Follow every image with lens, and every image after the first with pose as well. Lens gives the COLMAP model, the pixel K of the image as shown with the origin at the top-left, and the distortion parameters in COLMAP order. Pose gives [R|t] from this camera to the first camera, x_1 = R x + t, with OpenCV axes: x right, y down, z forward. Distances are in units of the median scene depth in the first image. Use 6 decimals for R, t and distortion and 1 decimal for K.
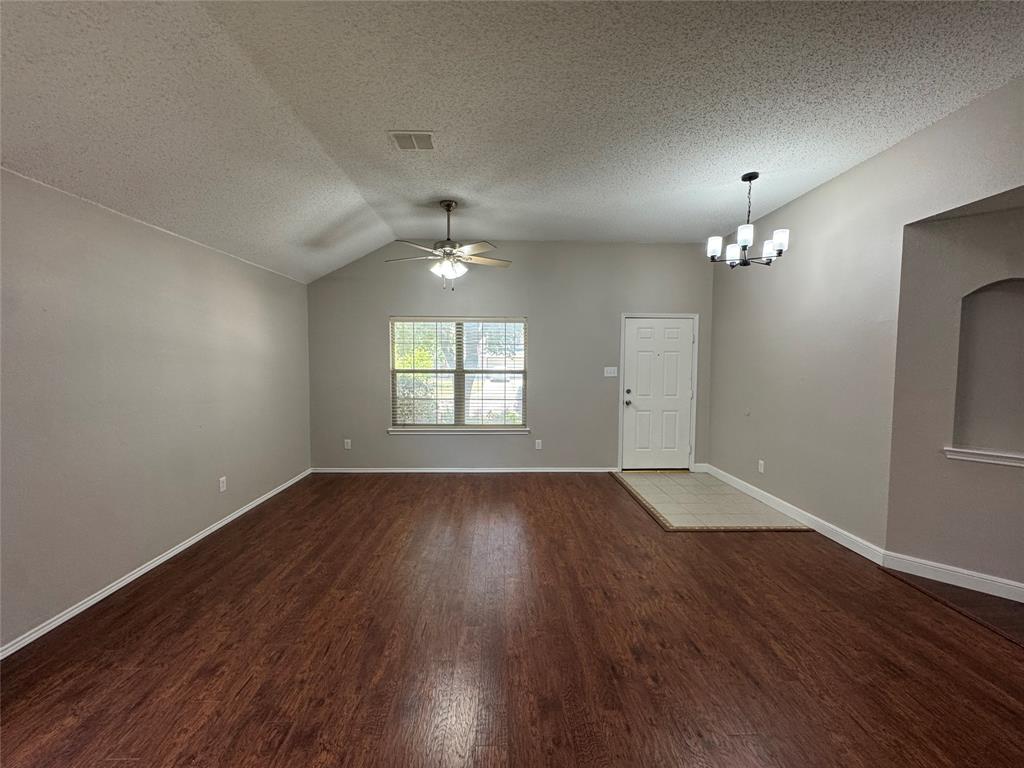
lens RADIAL K [[410.0, 0, 511.2], [0, 410.0, 384.1], [0, 0, 1]] dist [-0.005593, 0.001541]
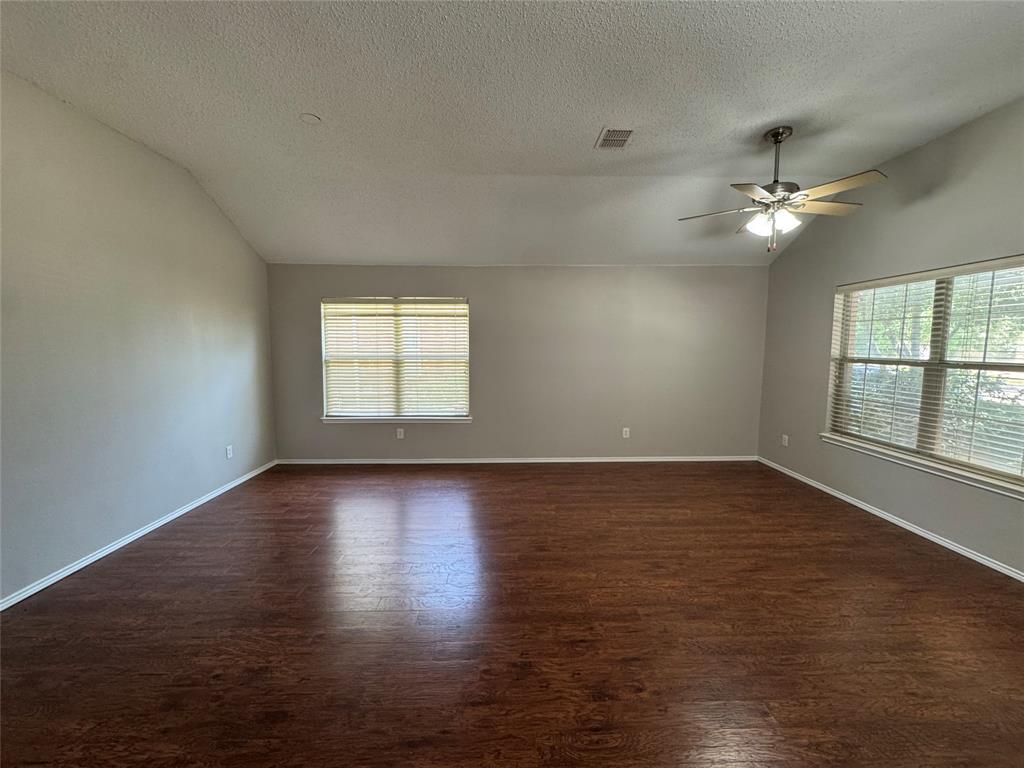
lens RADIAL K [[410.0, 0, 510.4], [0, 410.0, 382.3], [0, 0, 1]] dist [-0.005593, 0.001541]
pose [[-0.009691, 0.087300, -0.996135, 0.609048], [-0.057124, 0.994507, 0.087713, -0.026624], [0.998320, 0.057753, -0.004651, 0.526094]]
